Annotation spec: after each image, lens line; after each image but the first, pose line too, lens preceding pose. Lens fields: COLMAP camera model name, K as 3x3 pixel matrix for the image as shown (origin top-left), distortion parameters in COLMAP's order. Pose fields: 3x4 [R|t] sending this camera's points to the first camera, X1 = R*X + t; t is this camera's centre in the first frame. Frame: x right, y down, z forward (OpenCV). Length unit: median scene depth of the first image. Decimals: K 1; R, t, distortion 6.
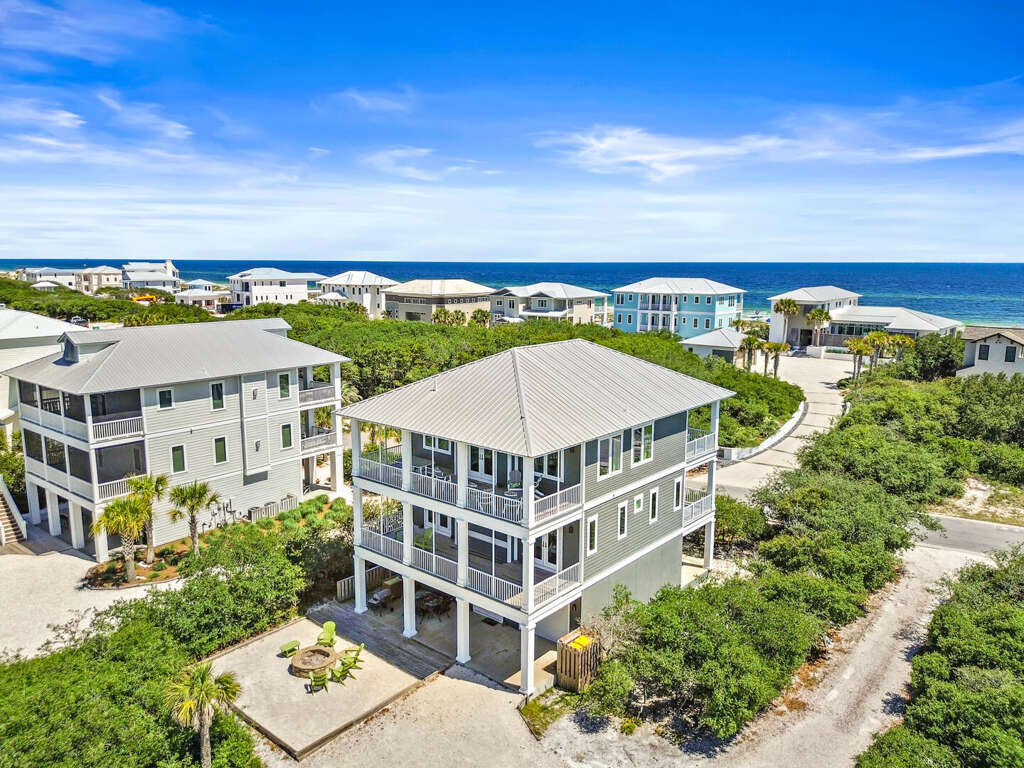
lens RADIAL K [[734.9, 0, 512.0], [0, 734.9, 384.0], [0, 0, 1]] dist [0.058634, -0.058521]
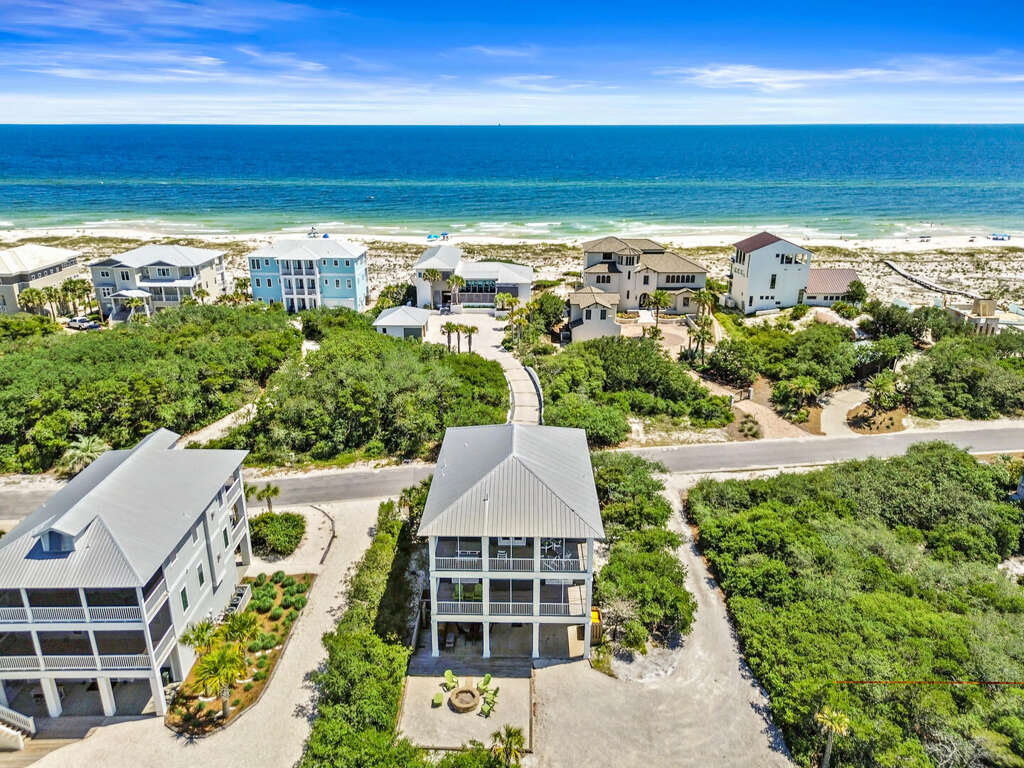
lens RADIAL K [[726.3, 0, 512.0], [0, 726.3, 384.0], [0, 0, 1]] dist [0.055557, -0.055189]
pose [[0.775507, -0.214132, 0.593916, -0.783160], [0.107667, 0.971801, 0.209788, -0.459776], [-0.622091, -0.098747, 0.776693, -0.128095]]
